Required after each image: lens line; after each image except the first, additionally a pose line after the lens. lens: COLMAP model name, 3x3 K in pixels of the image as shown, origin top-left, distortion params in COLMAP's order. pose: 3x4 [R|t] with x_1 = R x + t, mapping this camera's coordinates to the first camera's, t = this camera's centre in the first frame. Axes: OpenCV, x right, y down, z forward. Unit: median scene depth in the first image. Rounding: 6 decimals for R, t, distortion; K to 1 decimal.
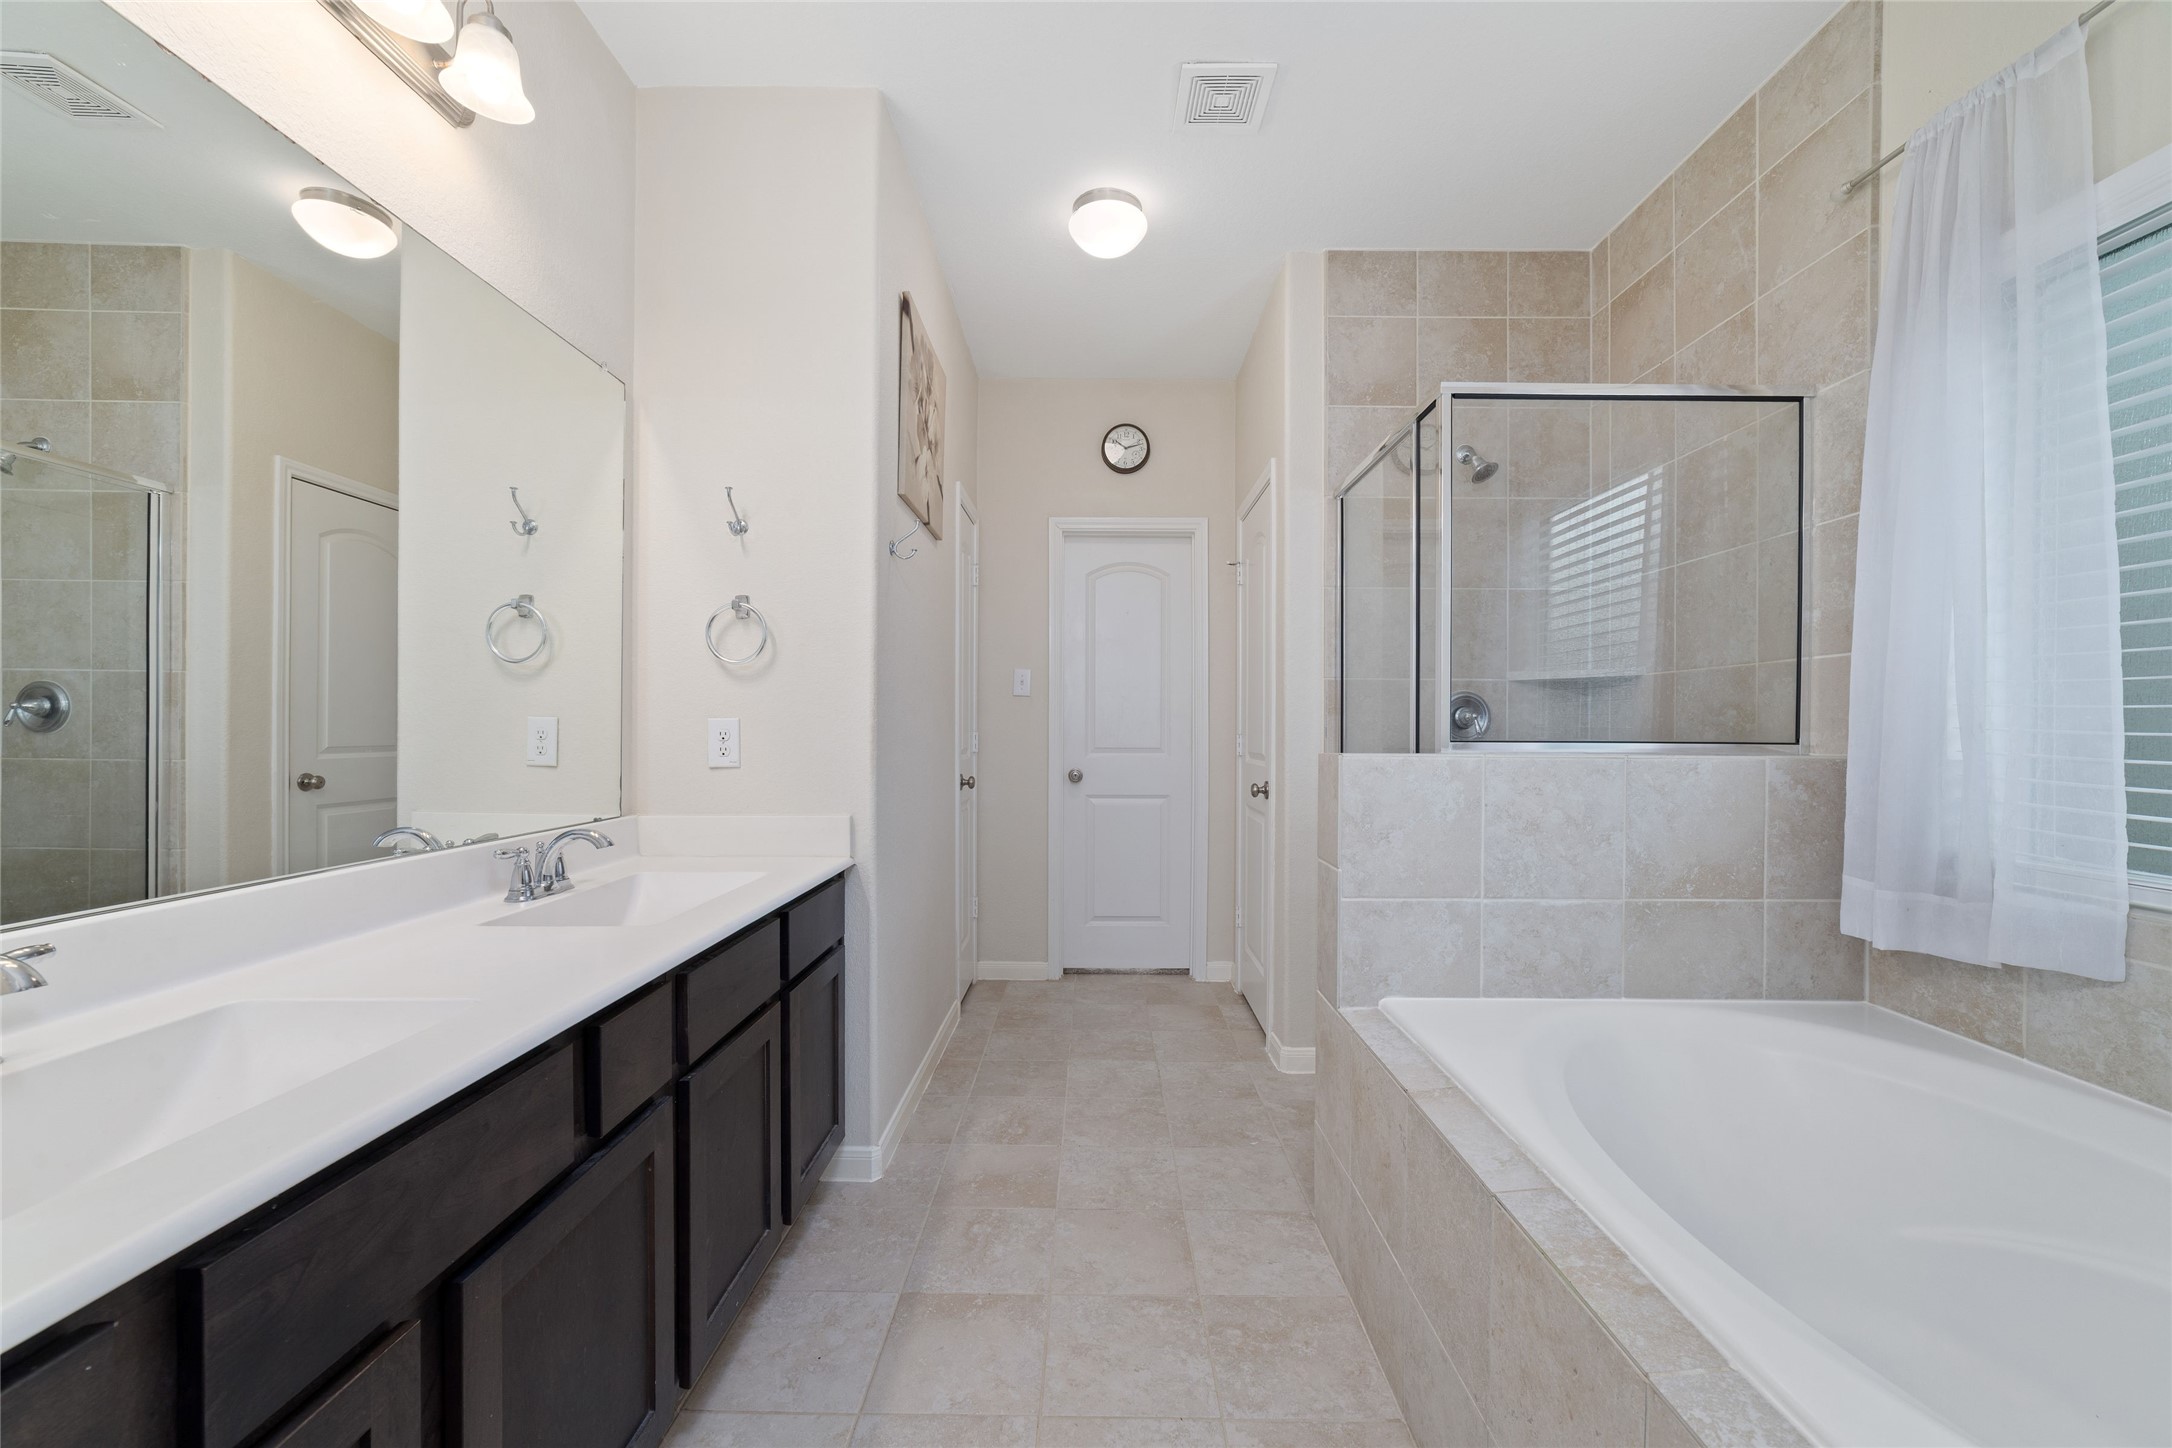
lens RADIAL K [[833.0, 0, 1088.6], [0, 833.0, 725.5], [0, 0, 1]] dist [-0.024090, 0.009219]
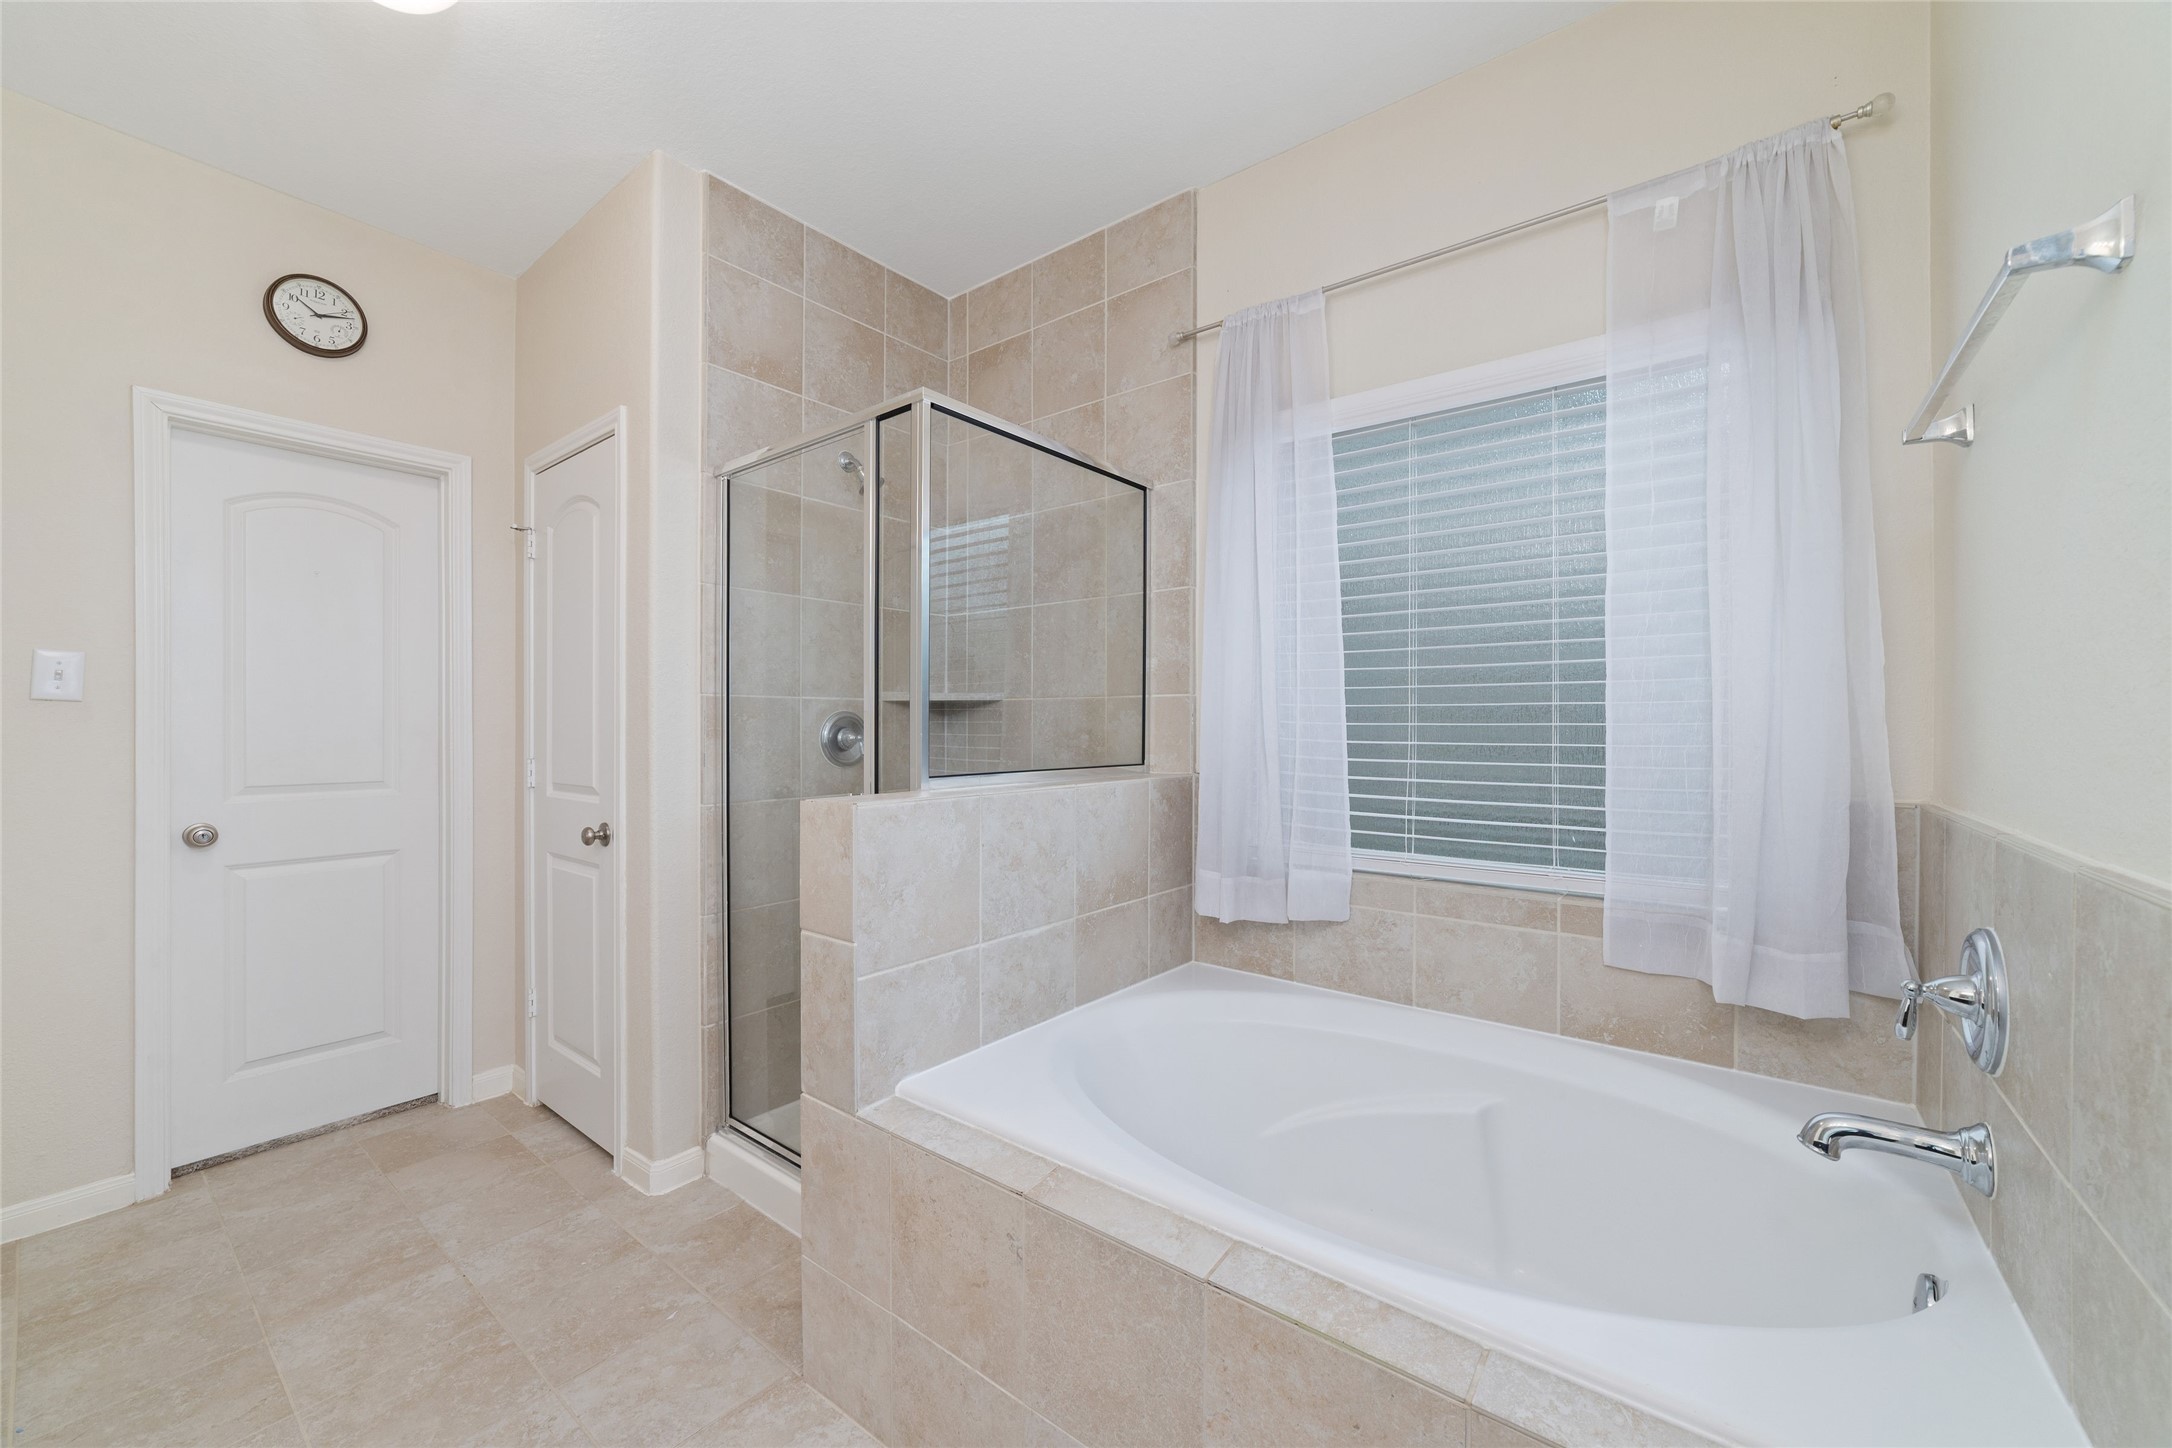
lens RADIAL K [[836.3, 0, 1075.8], [0, 836.3, 720.2], [0, 0, 1]] dist [-0.027695, 0.012682]
pose [[0.612713, -0.000626, 0.790305, -0.186756], [0.000667, 1.000000, 0.000275, -0.041558], [-0.790305, 0.000359, 0.612713, 0.278538]]
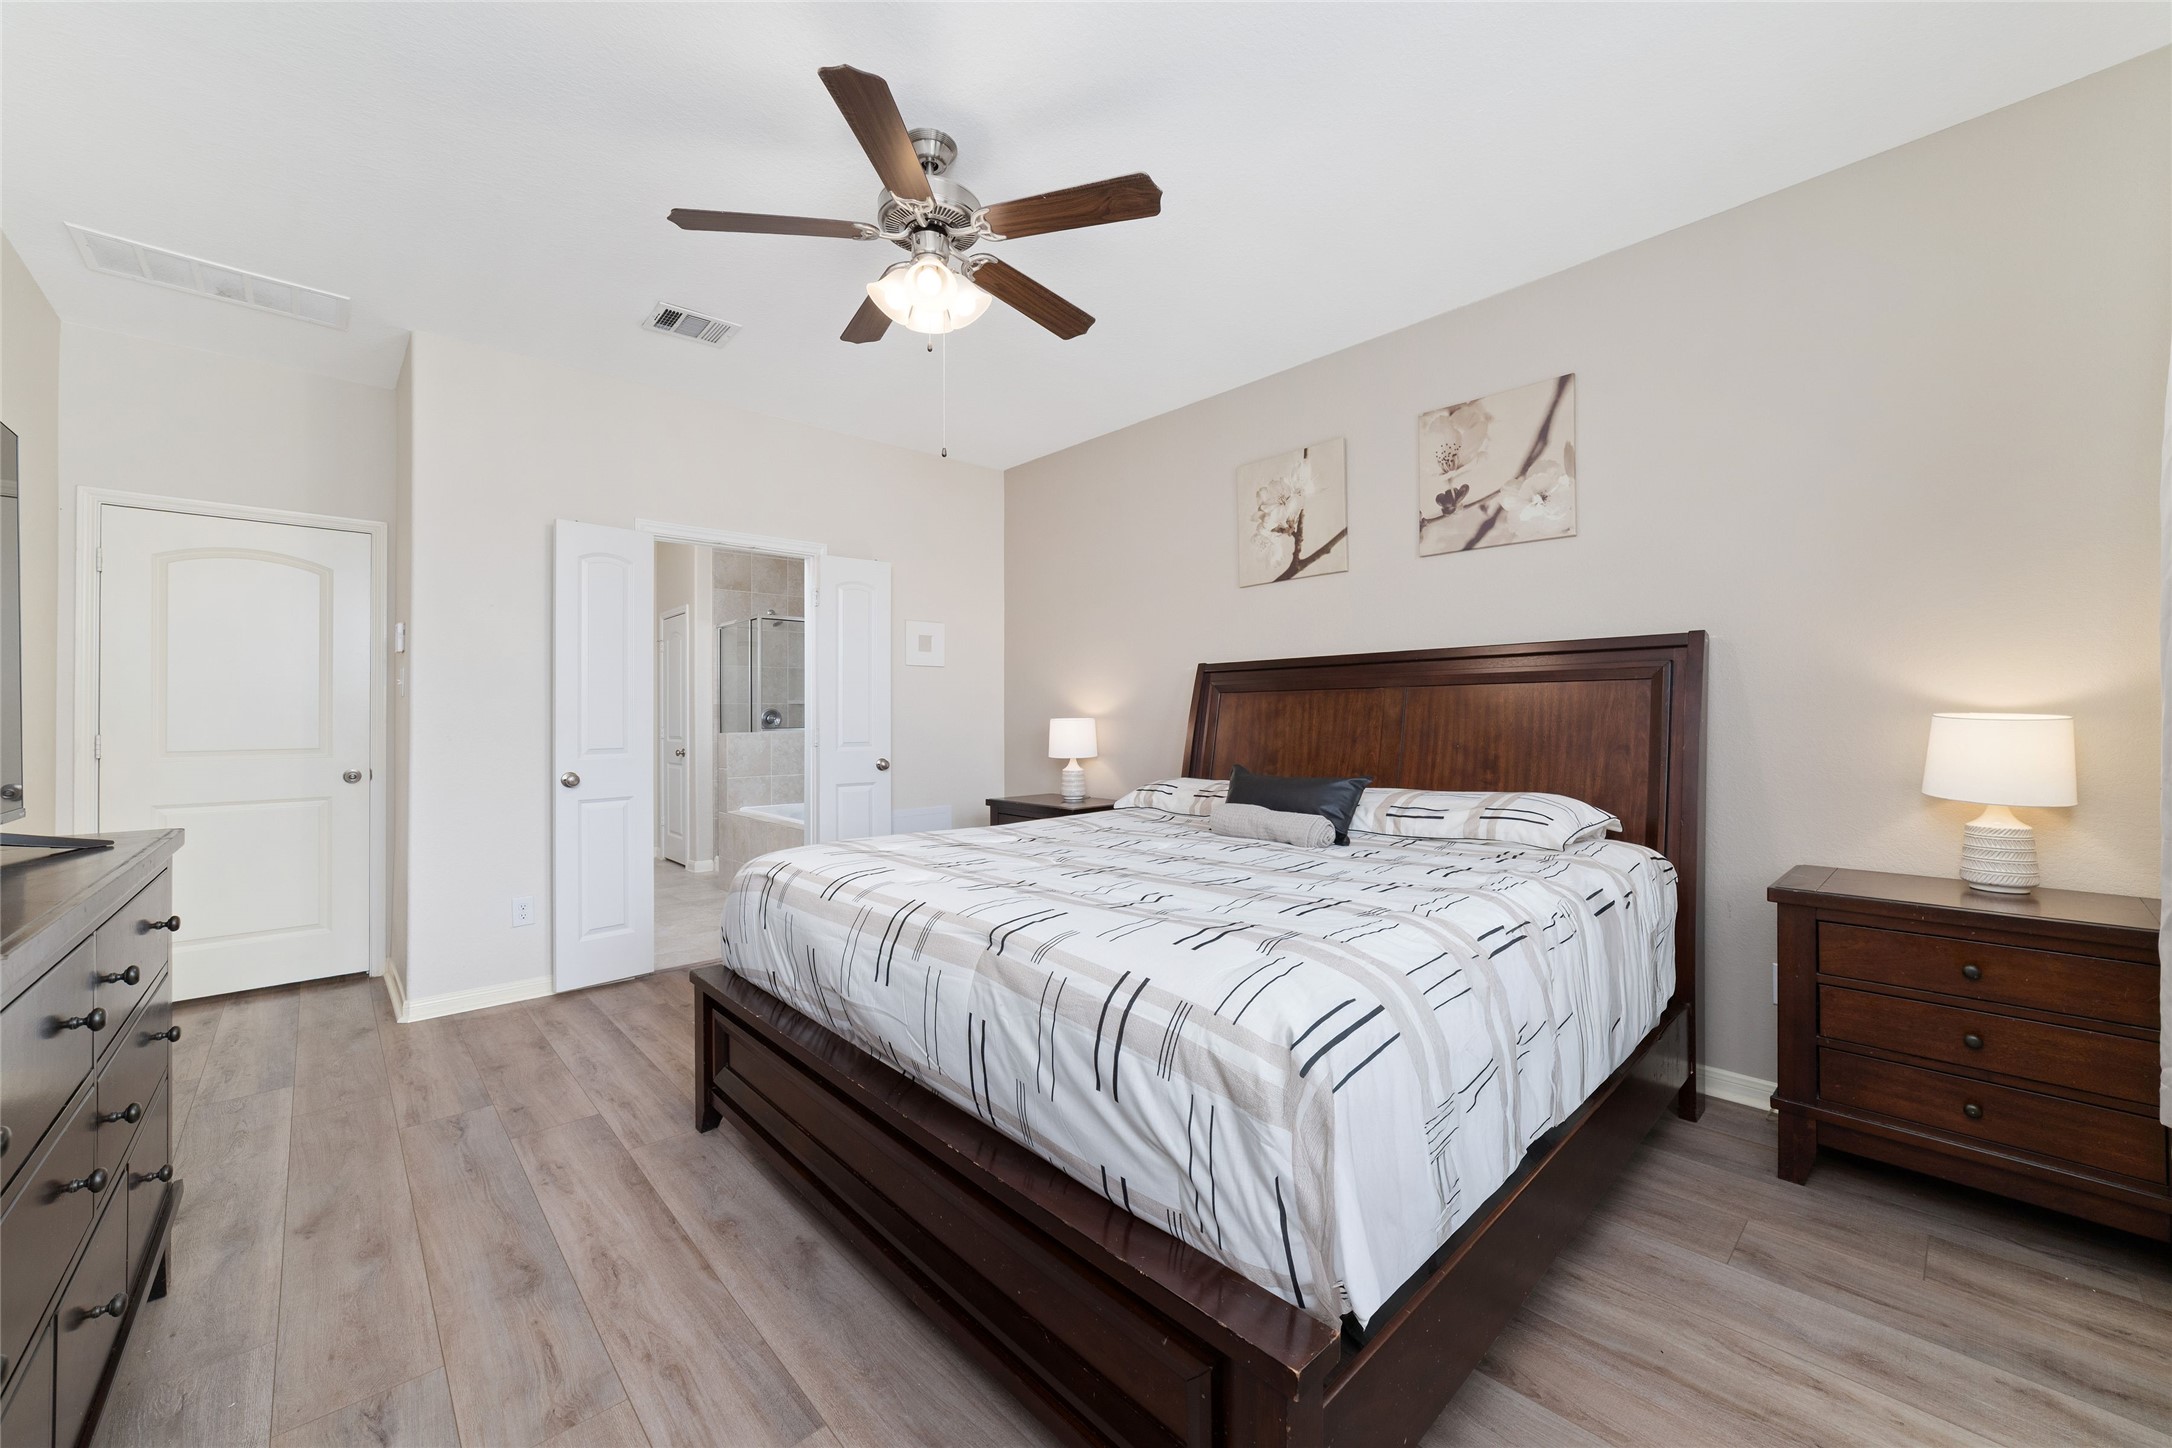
lens RADIAL K [[842.3, 0, 1079.2], [0, 842.3, 705.5], [0, 0, 1]] dist [-0.020127, 0.000143]
pose [[0.737651, 0.000072, 0.675182, -0.760020], [0.012068, 0.999839, -0.013291, -0.007560], [-0.675074, 0.017952, 0.737531, -1.995253]]
